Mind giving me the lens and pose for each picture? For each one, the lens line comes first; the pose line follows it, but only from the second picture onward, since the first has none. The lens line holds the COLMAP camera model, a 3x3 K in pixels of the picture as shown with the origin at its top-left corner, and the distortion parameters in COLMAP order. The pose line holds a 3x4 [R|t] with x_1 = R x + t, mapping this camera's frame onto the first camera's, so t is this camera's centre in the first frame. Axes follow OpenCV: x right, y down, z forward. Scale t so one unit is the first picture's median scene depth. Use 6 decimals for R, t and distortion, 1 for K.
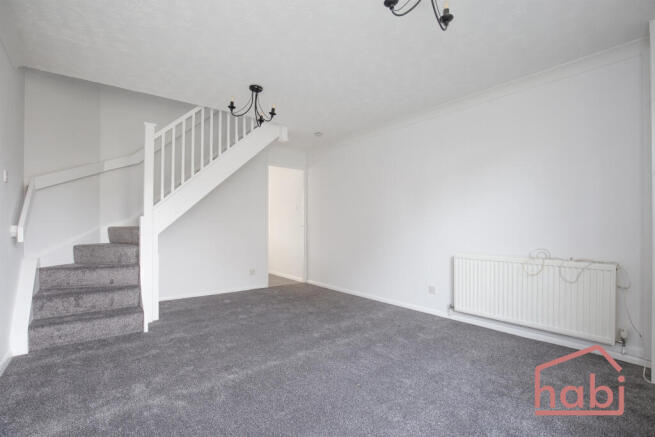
lens RADIAL K [[298.7, 0, 327.6], [0, 298.7, 220.5], [0, 0, 1]] dist [-0.005497, -0.000536]
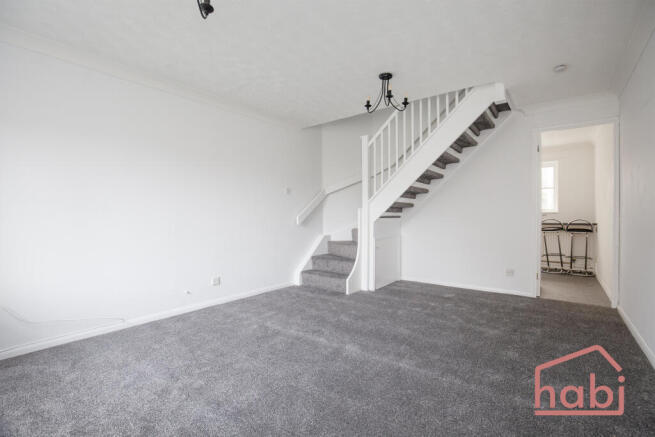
lens RADIAL K [[298.7, 0, 327.6], [0, 298.7, 217.7], [0, 0, 1]] dist [-0.005497, -0.000536]
pose [[0.268225, 0.007577, -0.963326, 0.614288], [0.021918, 0.999662, 0.013966, 0.004768], [0.963107, -0.024860, 0.267969, 0.506655]]
